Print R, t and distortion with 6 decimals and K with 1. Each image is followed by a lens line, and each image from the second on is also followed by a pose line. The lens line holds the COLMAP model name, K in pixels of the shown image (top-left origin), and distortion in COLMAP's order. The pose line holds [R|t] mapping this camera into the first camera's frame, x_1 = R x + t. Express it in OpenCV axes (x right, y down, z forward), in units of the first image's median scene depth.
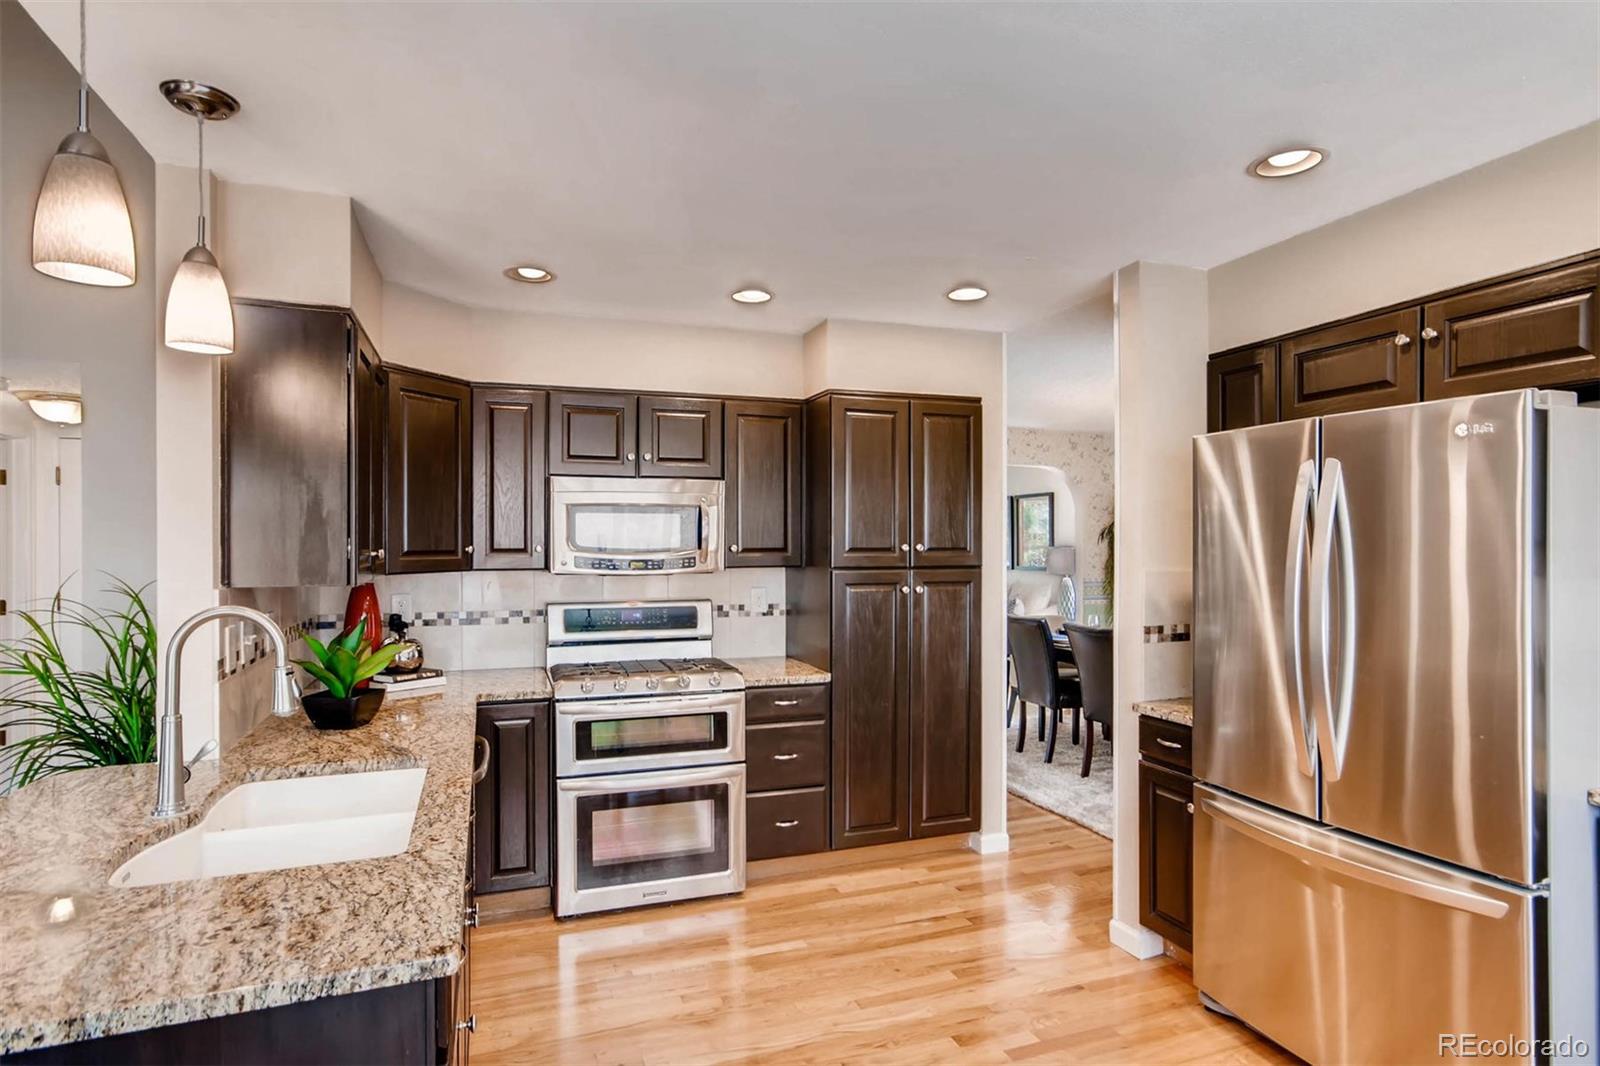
lens RADIAL K [[861.7, 0, 800.0], [0, 861.7, 533.0], [0, 0, 1]] dist [-0.005282, -0.000639]
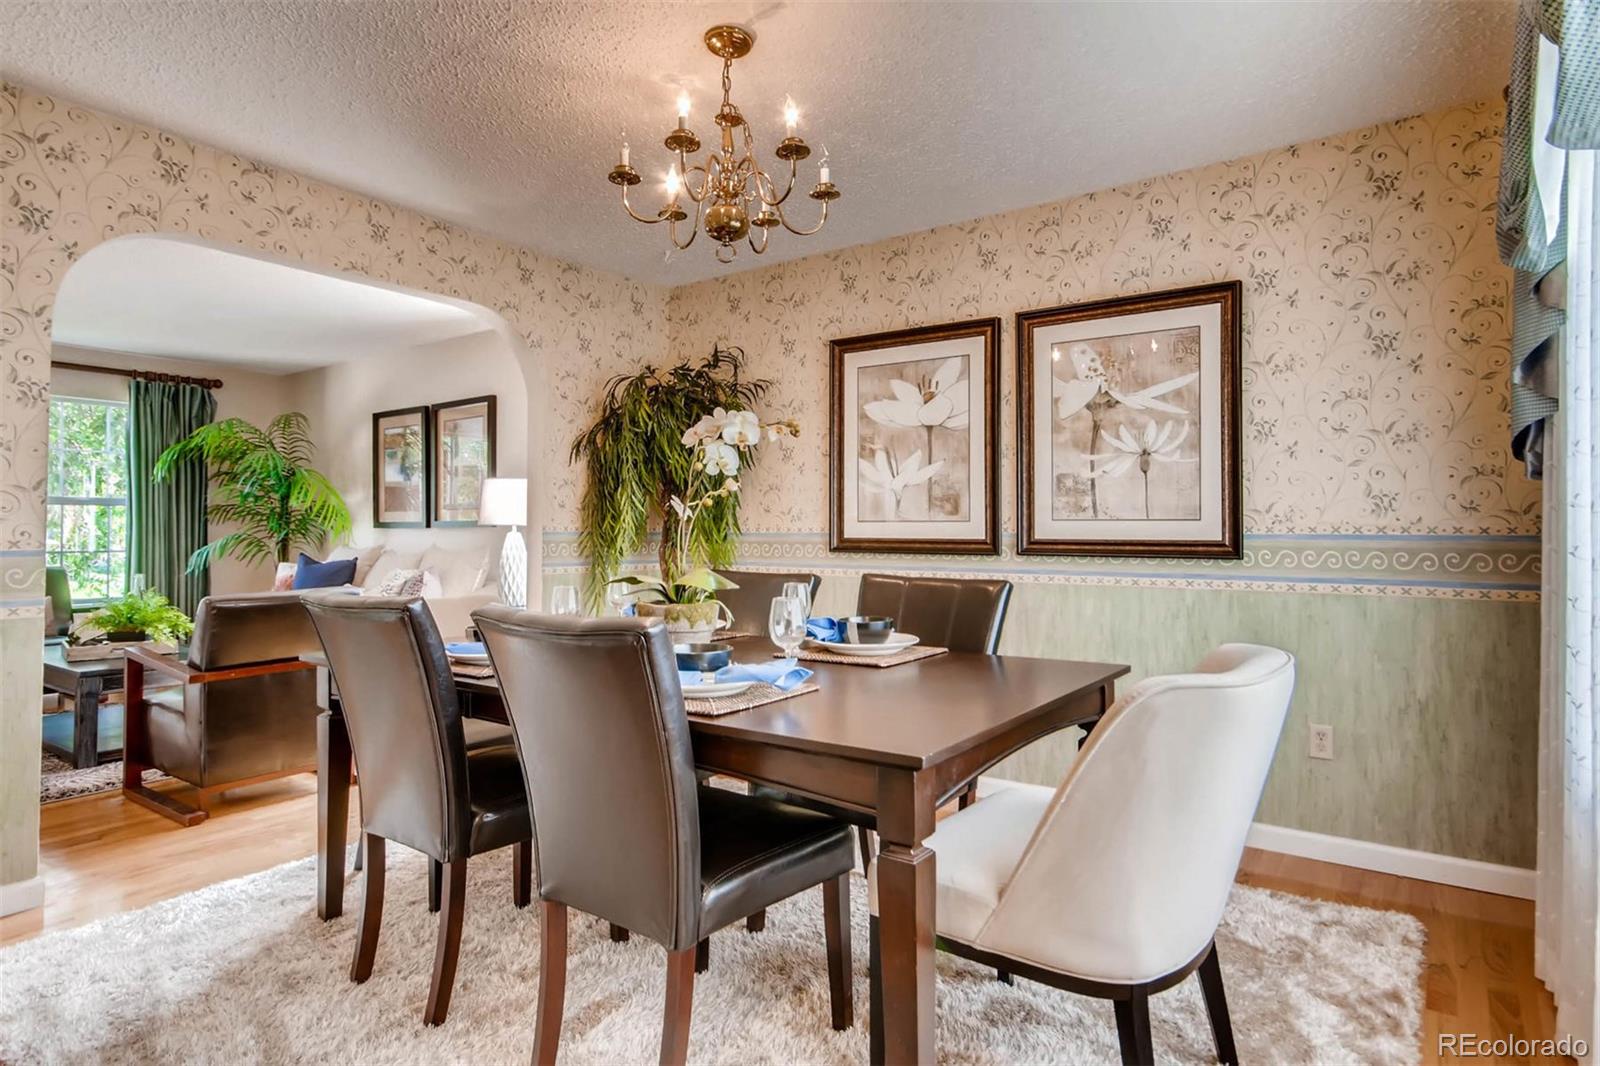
lens RADIAL K [[861.7, 0, 800.0], [0, 861.7, 533.0], [0, 0, 1]] dist [-0.005282, -0.000639]
pose [[0.822974, 0.000865, 0.568079, 0.195050], [-0.005262, 0.999968, 0.006100, 0.065622], [-0.568055, -0.008010, 0.822952, 0.584161]]
